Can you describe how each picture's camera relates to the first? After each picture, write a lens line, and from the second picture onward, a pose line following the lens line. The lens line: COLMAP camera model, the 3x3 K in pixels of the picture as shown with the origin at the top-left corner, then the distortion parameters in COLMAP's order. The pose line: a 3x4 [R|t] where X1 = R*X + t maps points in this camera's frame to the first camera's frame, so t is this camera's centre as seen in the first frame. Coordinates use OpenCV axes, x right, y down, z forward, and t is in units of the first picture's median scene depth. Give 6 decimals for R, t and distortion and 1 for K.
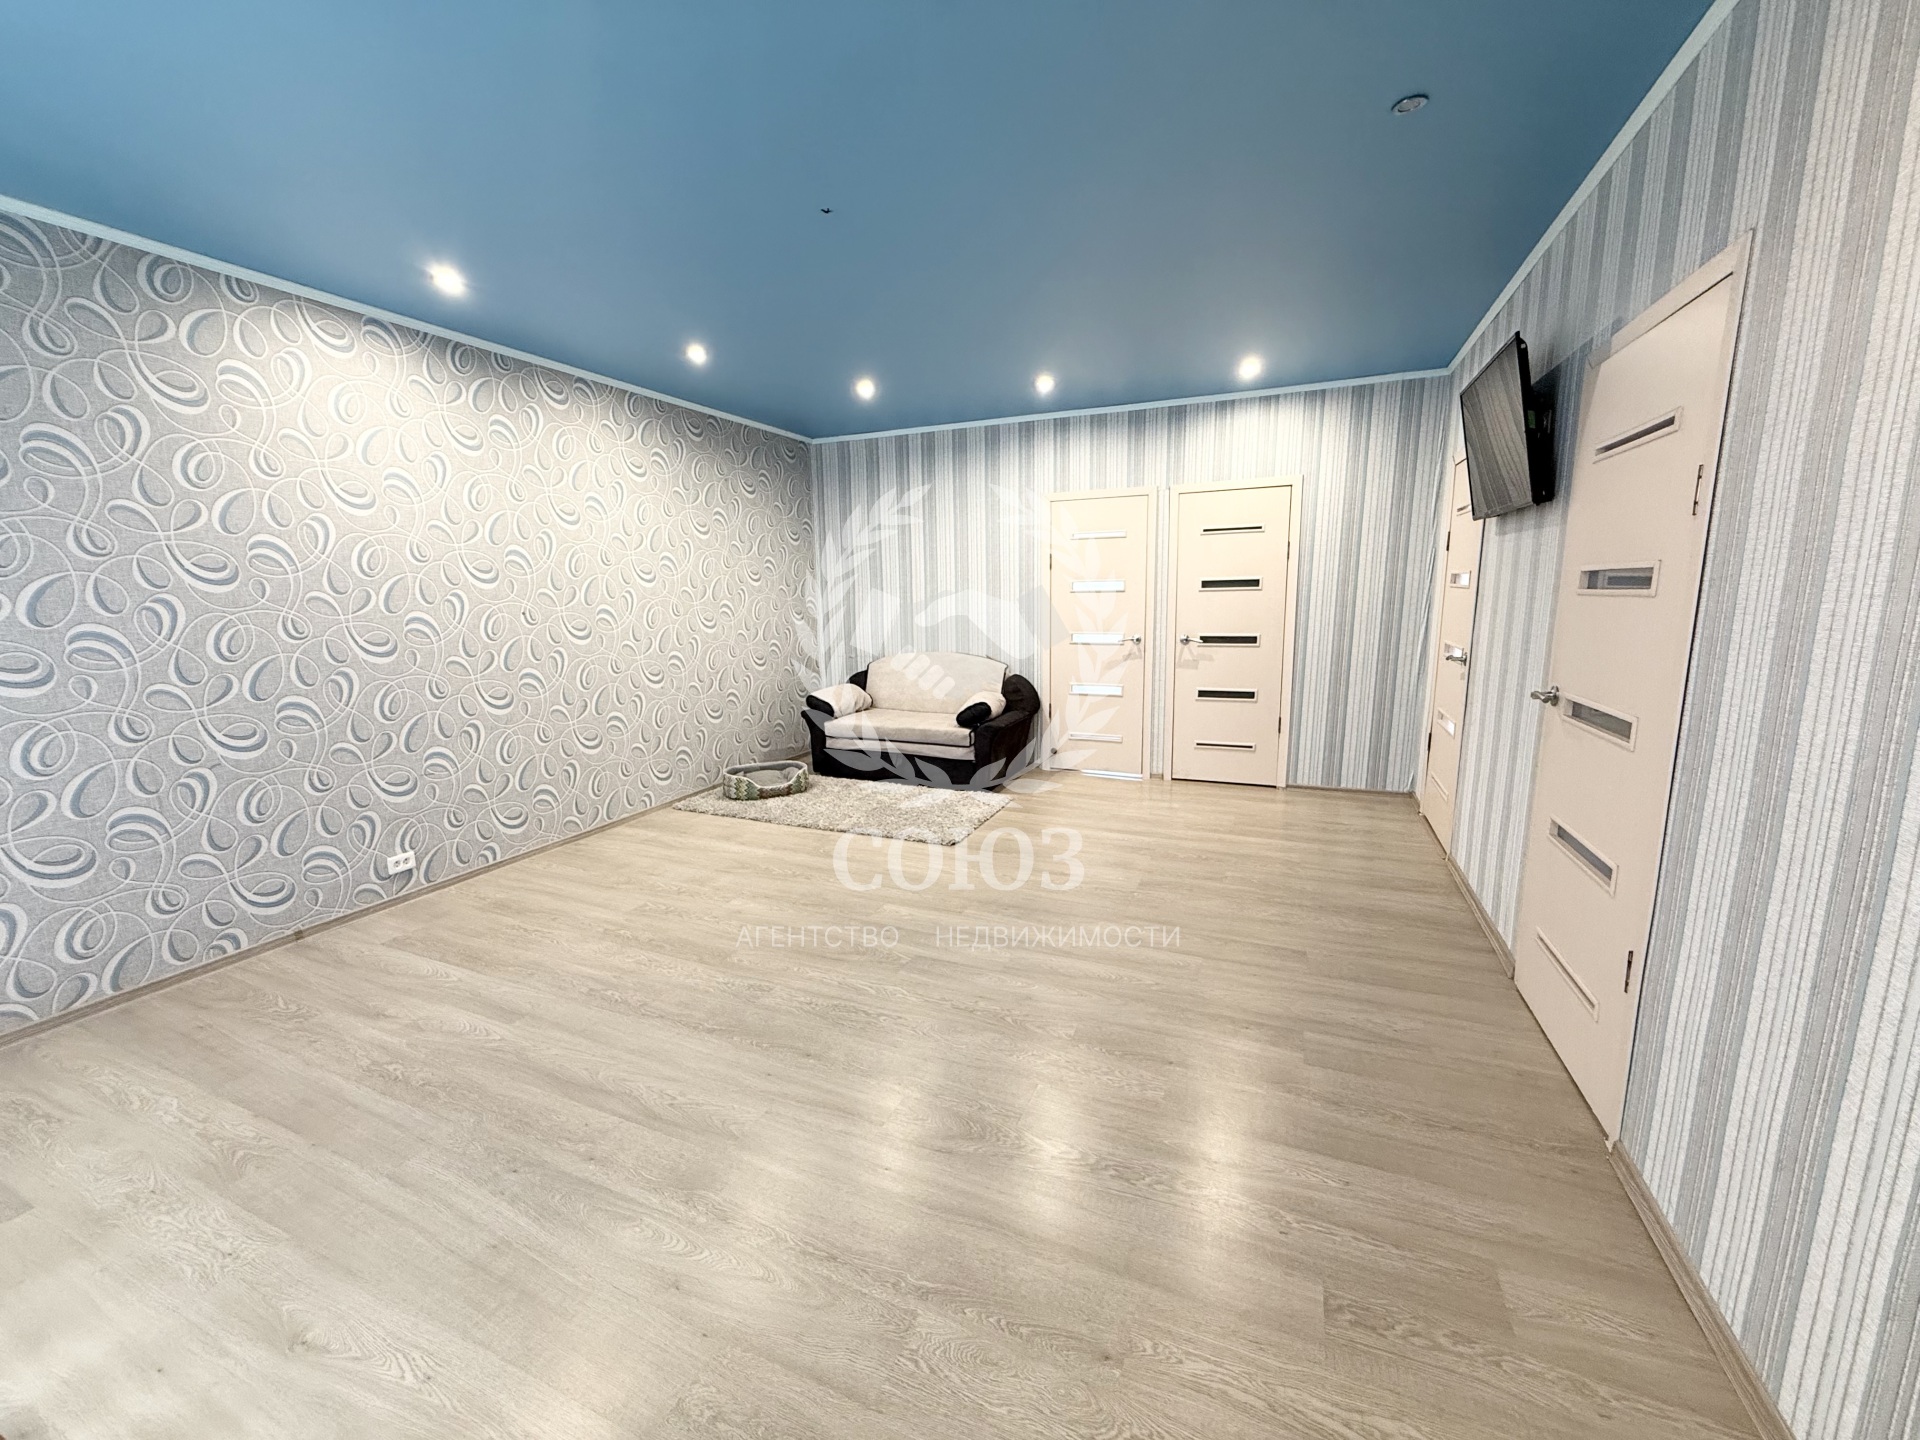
lens RADIAL K [[757.7, 0, 953.9], [0, 757.7, 726.9], [0, 0, 1]] dist [-0.000543, 0.000333]
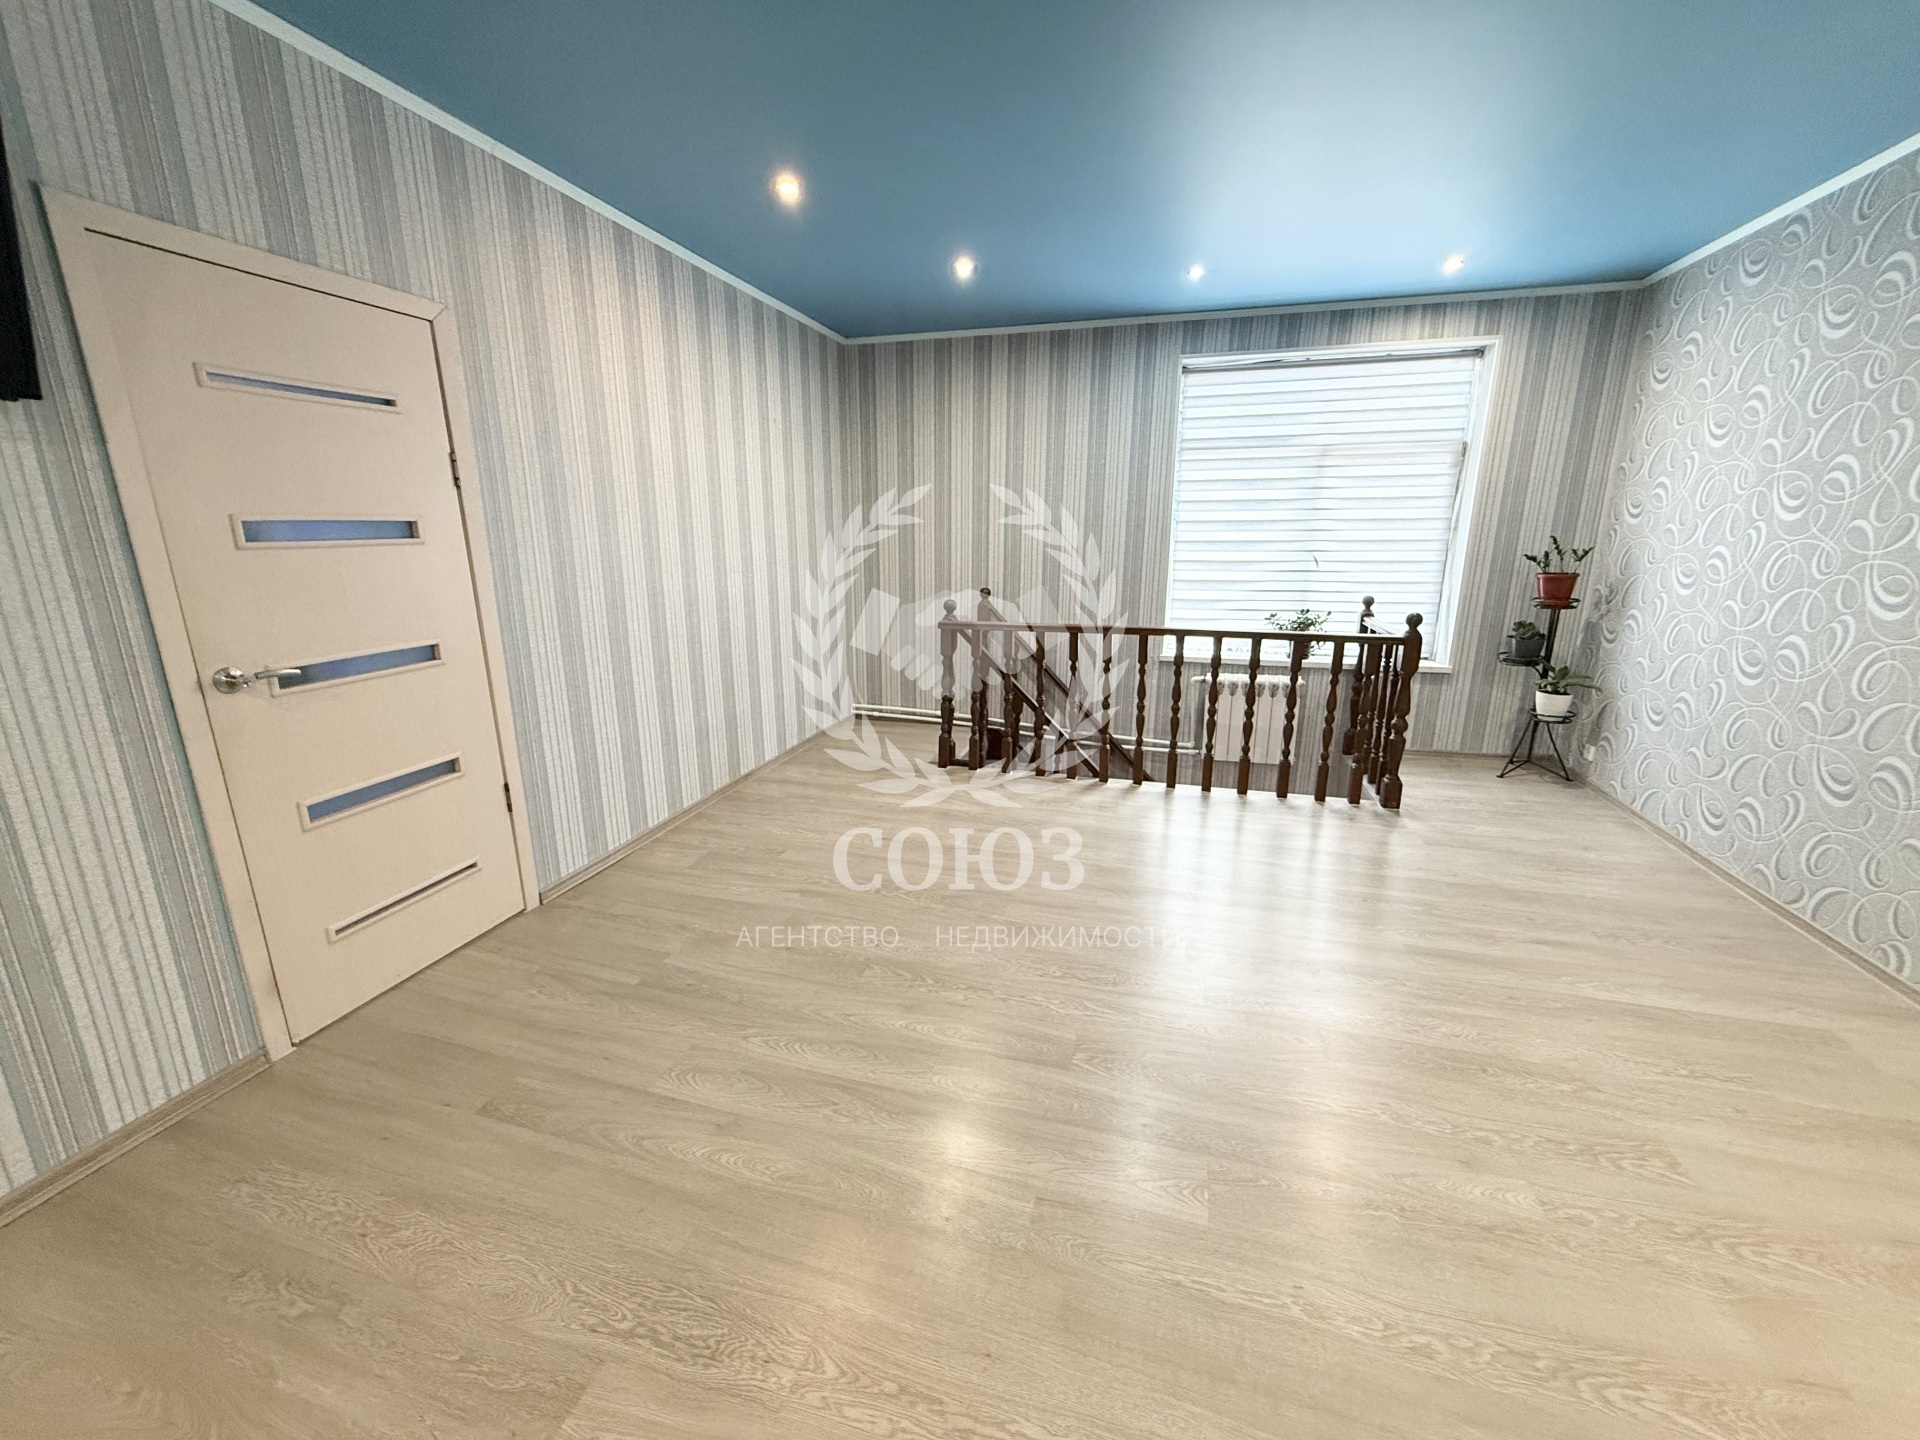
lens RADIAL K [[757.7, 0, 953.9], [0, 757.7, 726.9], [0, 0, 1]] dist [-0.000543, 0.000333]
pose [[-0.991831, 0.047117, -0.118537, 0.133433], [-0.007902, 0.904800, 0.425763, -0.297640], [0.127313, 0.423221, -0.897037, 1.609525]]
